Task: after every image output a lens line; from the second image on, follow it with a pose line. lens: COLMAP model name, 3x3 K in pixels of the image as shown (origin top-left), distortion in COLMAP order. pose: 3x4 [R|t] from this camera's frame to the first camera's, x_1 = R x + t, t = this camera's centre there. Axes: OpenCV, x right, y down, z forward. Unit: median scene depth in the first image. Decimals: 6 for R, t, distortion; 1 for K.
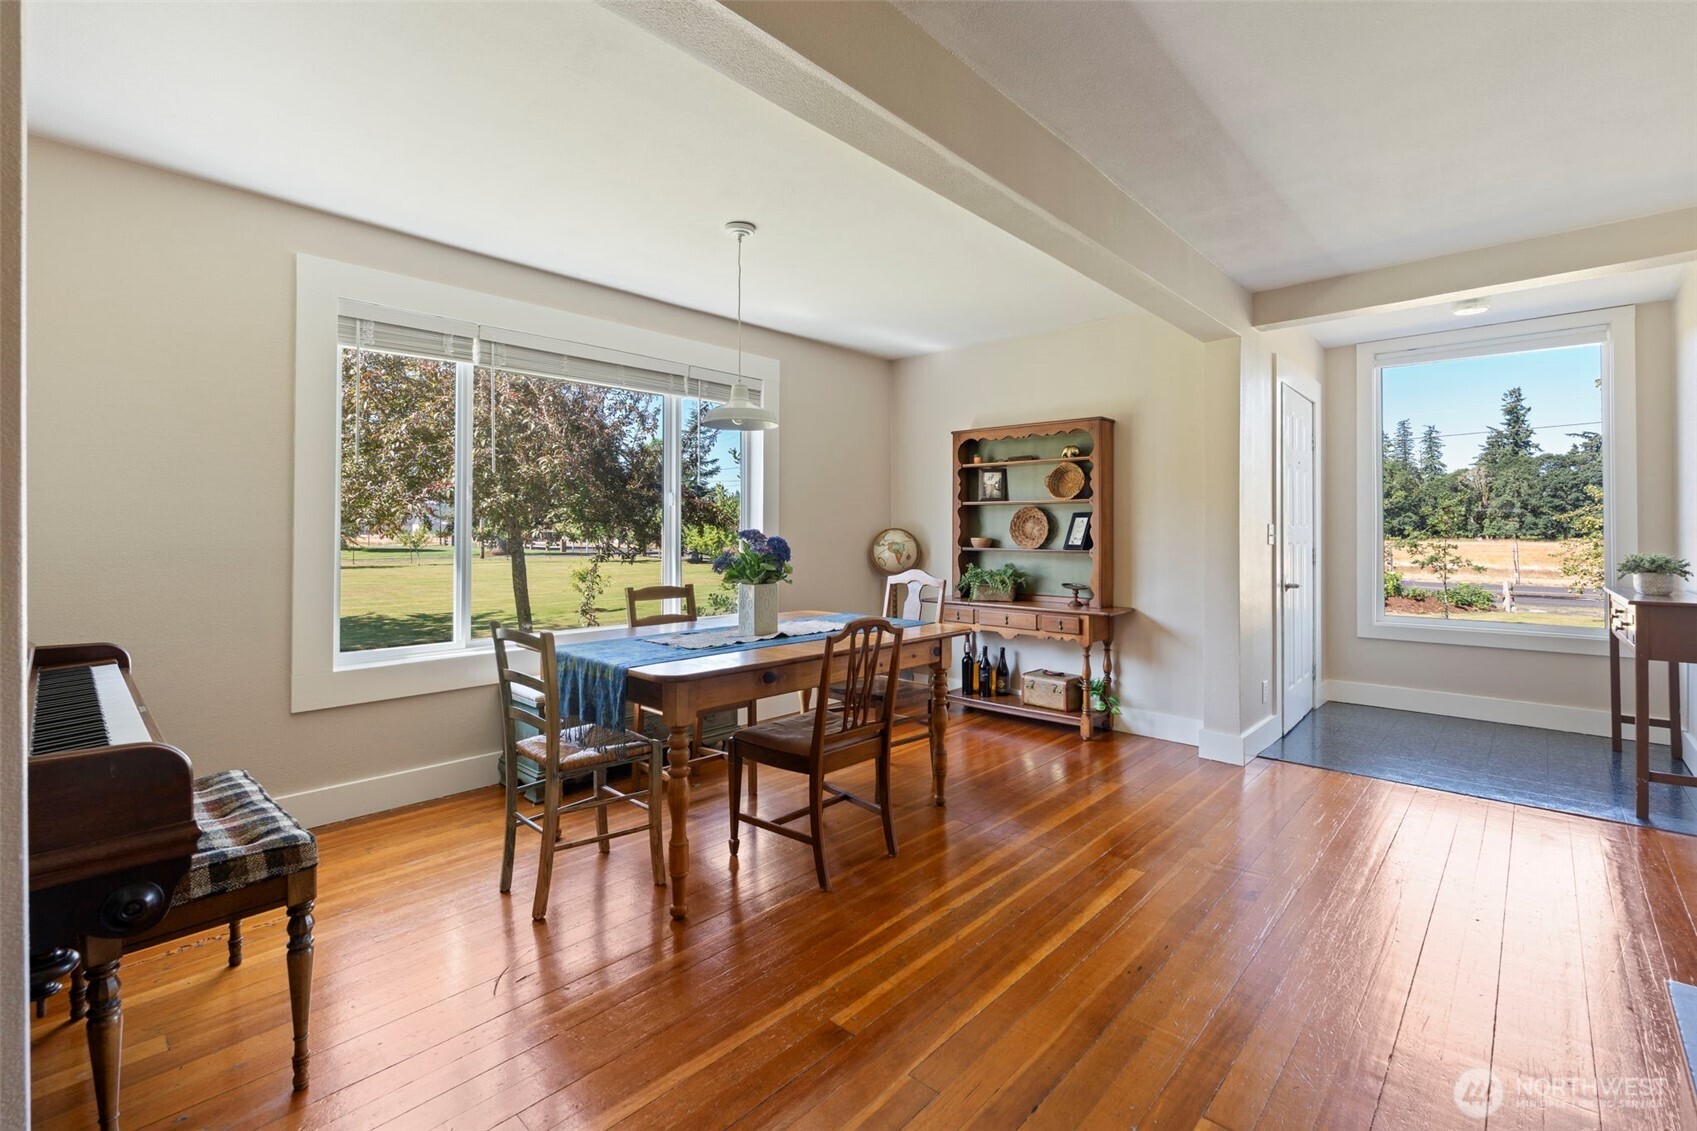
lens RADIAL K [[745.4, 0, 847.7], [0, 745.4, 528.6], [0, 0, 1]] dist [-0.004283, -0.000293]
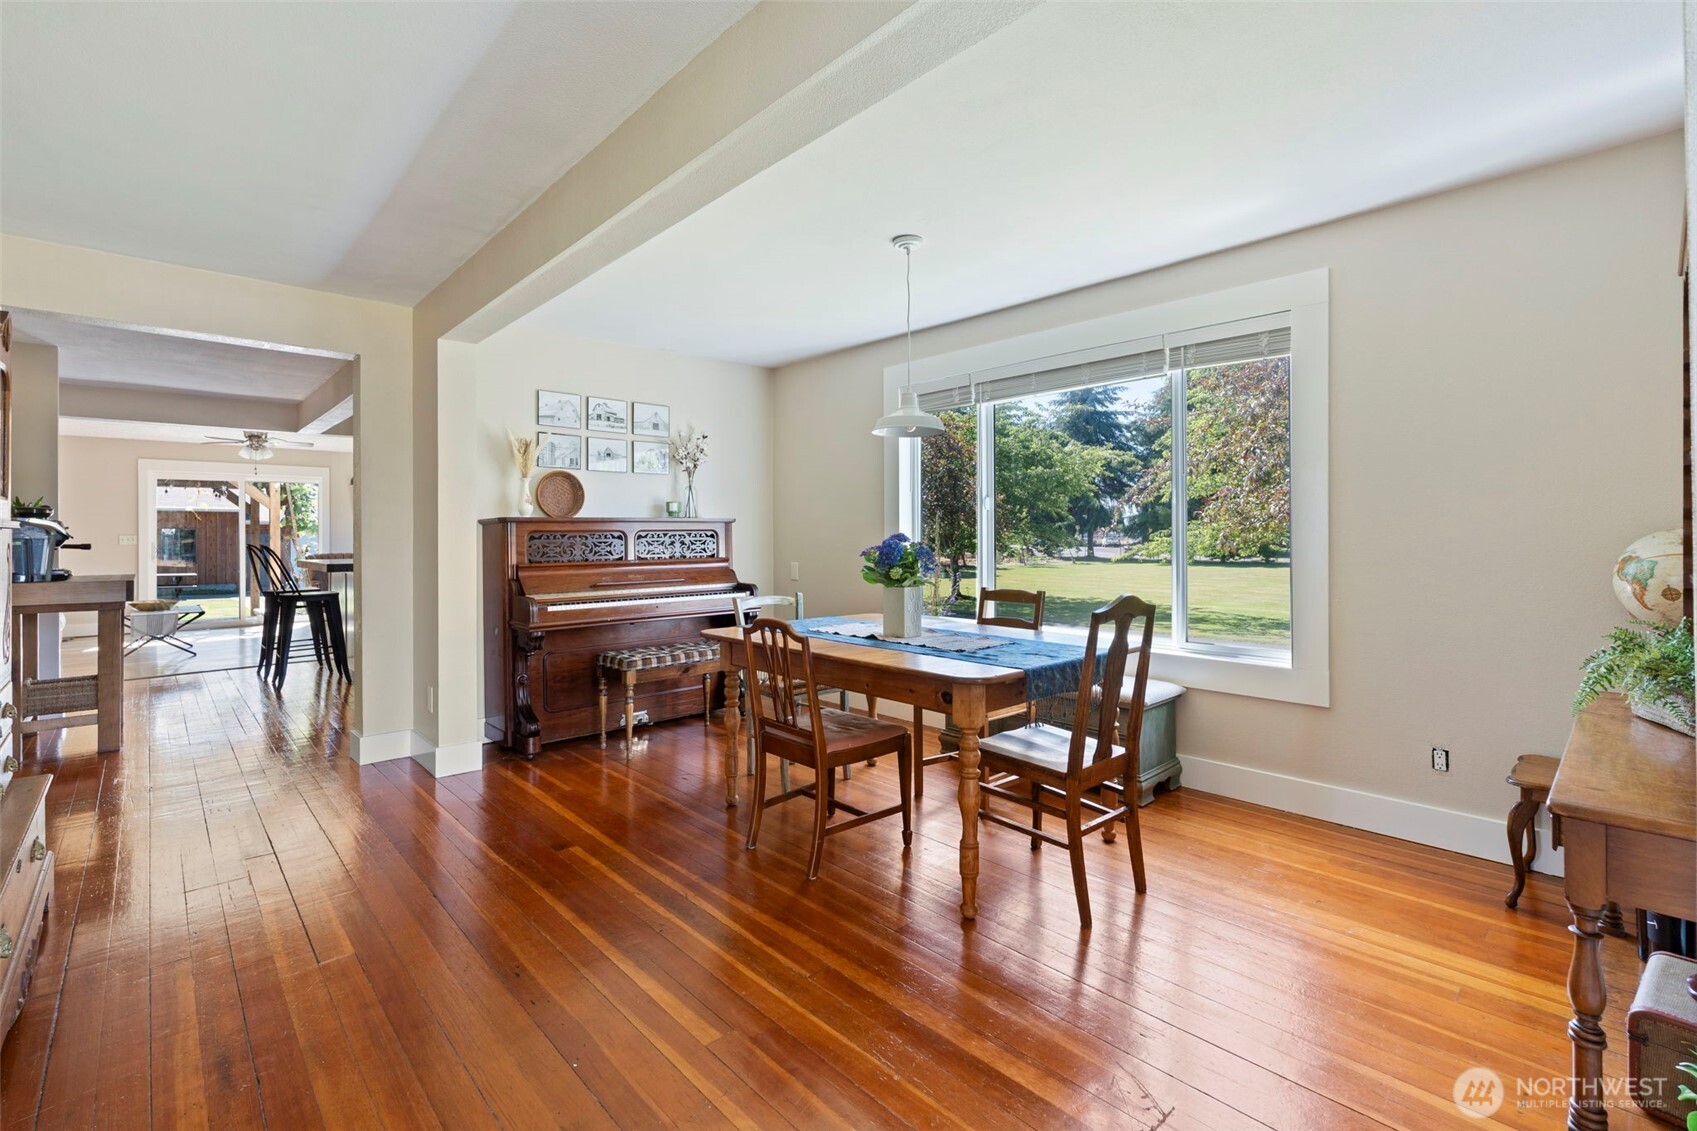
lens RADIAL K [[748.5, 0, 851.5], [0, 748.5, 549.8], [0, 0, 1]] dist [-0.003553, 0.000383]
pose [[-0.061263, 0.006841, -0.998098, 1.134802], [-0.005372, 0.999960, 0.007183, 0.026206], [0.998107, 0.005802, -0.061224, 1.272274]]
